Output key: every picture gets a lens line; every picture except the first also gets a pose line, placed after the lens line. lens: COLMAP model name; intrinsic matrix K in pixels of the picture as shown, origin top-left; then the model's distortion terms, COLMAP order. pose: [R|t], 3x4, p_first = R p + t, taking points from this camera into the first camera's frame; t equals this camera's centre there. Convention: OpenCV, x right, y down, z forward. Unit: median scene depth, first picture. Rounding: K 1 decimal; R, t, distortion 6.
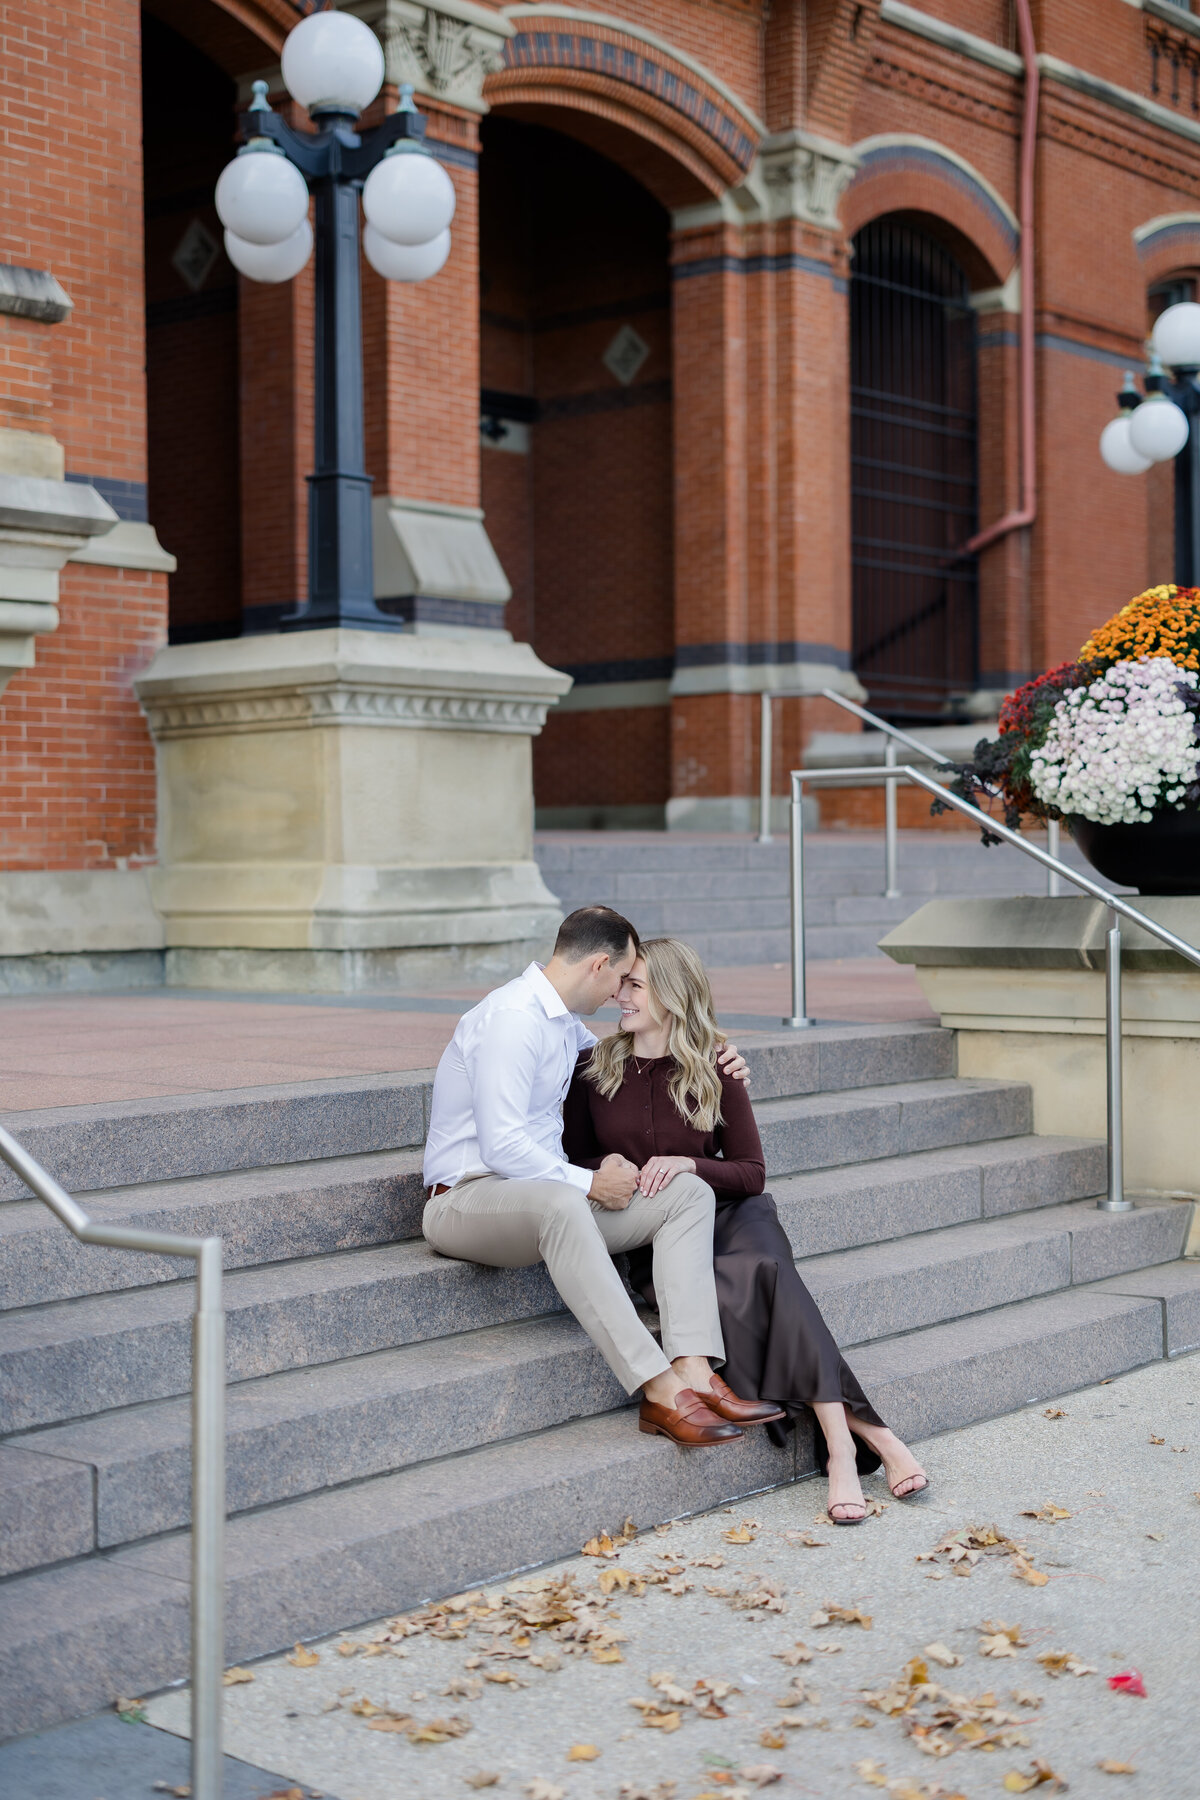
lens RADIAL K [[2562.2, 0, 610.1], [0, 2562.2, 906.8], [0, 0, 1]] dist [0.013732, 0.039526]
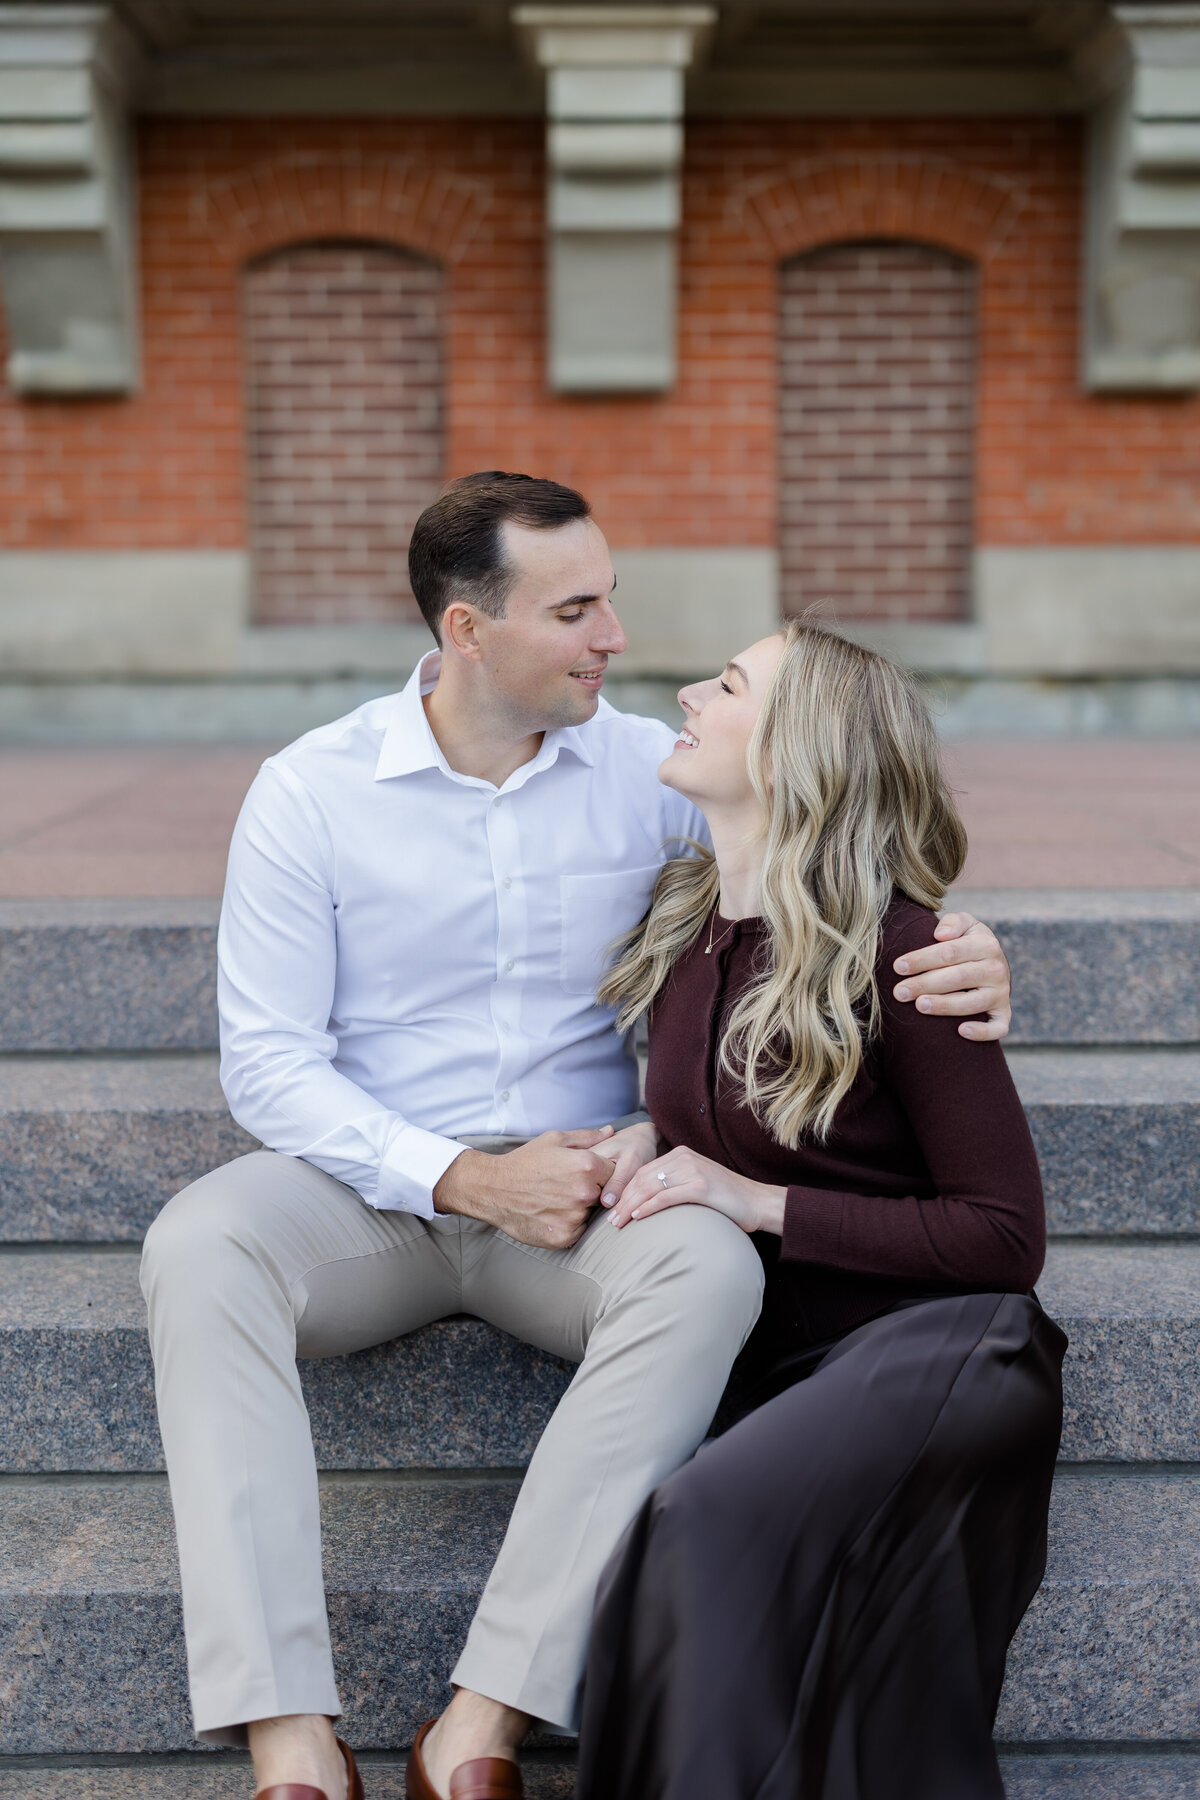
lens RADIAL K [[2636.4, 0, 600.0], [0, 2636.4, 900.0], [0, 0, 1]] dist [0.008964, 0.038905]
pose [[0.647856, 0.090944, -0.756315, 0.181202], [-0.016692, 0.994304, 0.105264, 0.008254], [0.761580, -0.055572, 0.645684, 0.415829]]
